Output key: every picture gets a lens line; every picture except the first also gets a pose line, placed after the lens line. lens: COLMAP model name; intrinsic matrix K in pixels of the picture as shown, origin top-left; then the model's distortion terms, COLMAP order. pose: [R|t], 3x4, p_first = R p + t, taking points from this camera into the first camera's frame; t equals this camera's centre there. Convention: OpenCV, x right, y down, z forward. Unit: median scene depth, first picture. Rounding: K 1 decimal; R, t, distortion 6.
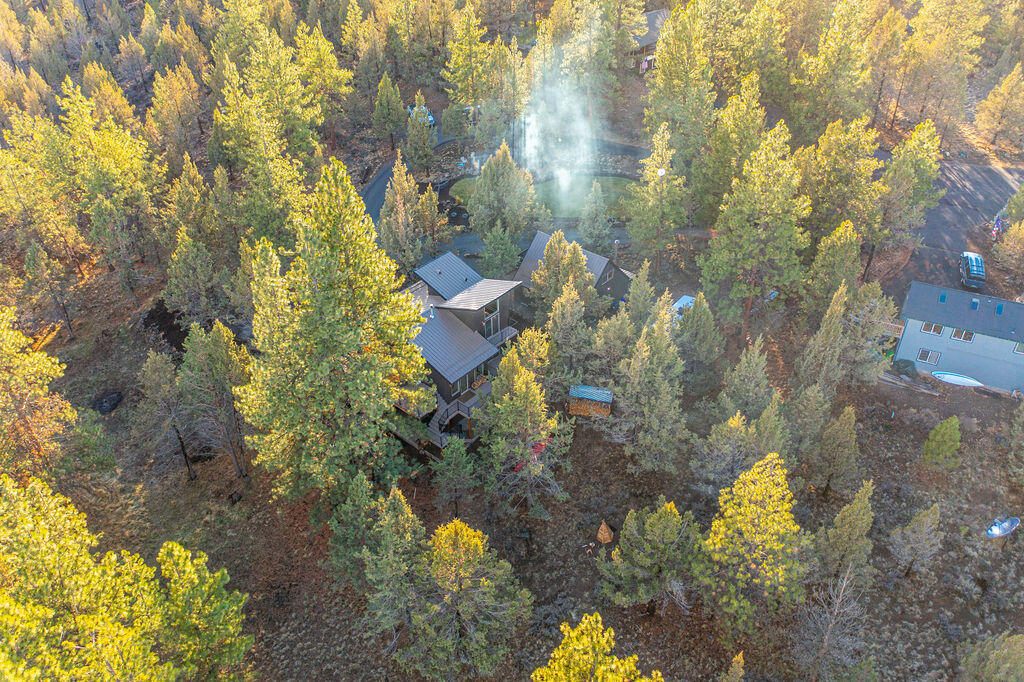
lens RADIAL K [[813.4, 0, 512.0], [0, 813.4, 341.0], [0, 0, 1]] dist [0.006441, -0.015408]
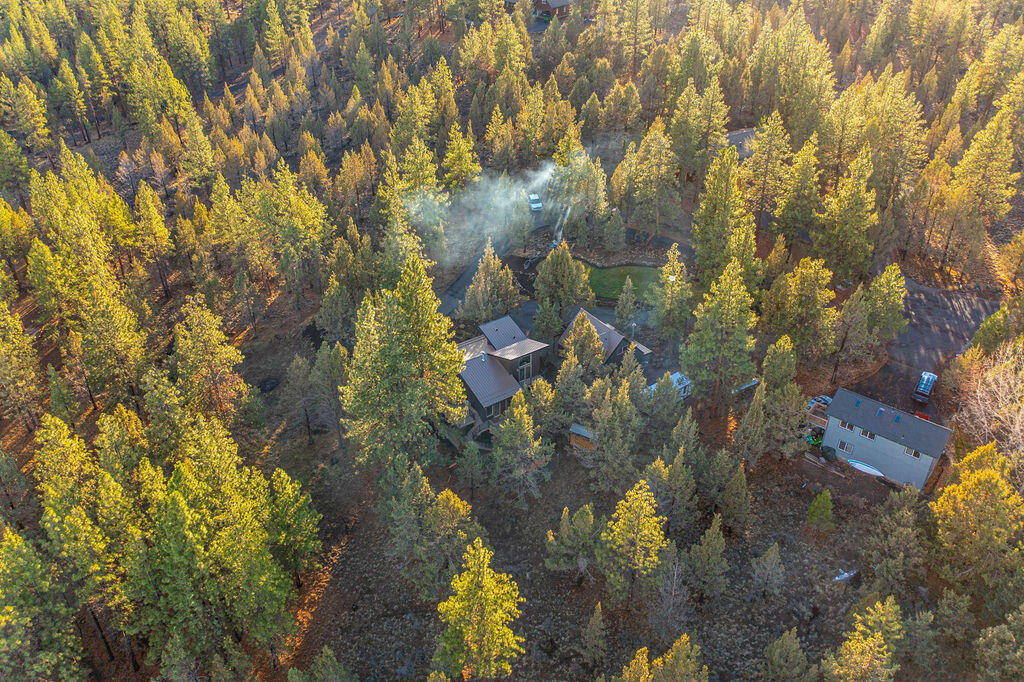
lens RADIAL K [[813.4, 0, 512.0], [0, 813.4, 341.0], [0, 0, 1]] dist [0.006441, -0.015408]
pose [[0.968040, 0.143724, -0.205530, 0.246060], [-0.153298, 0.987682, -0.031359, -0.026338], [0.198492, 0.061864, 0.978148, -0.399303]]
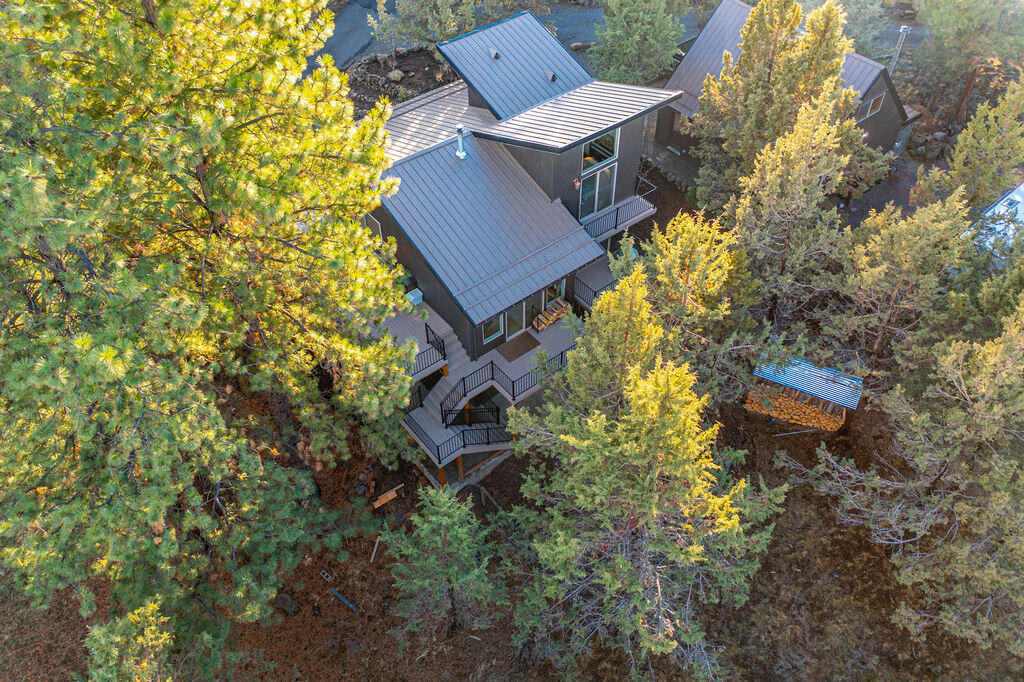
lens RADIAL K [[813.4, 0, 512.0], [0, 813.4, 341.0], [0, 0, 1]] dist [0.006441, -0.015408]
pose [[0.982530, 0.135391, -0.127688, -0.002578], [-0.109507, 0.975352, 0.191565, -0.019868], [0.150477, -0.174236, 0.973139, 0.583862]]
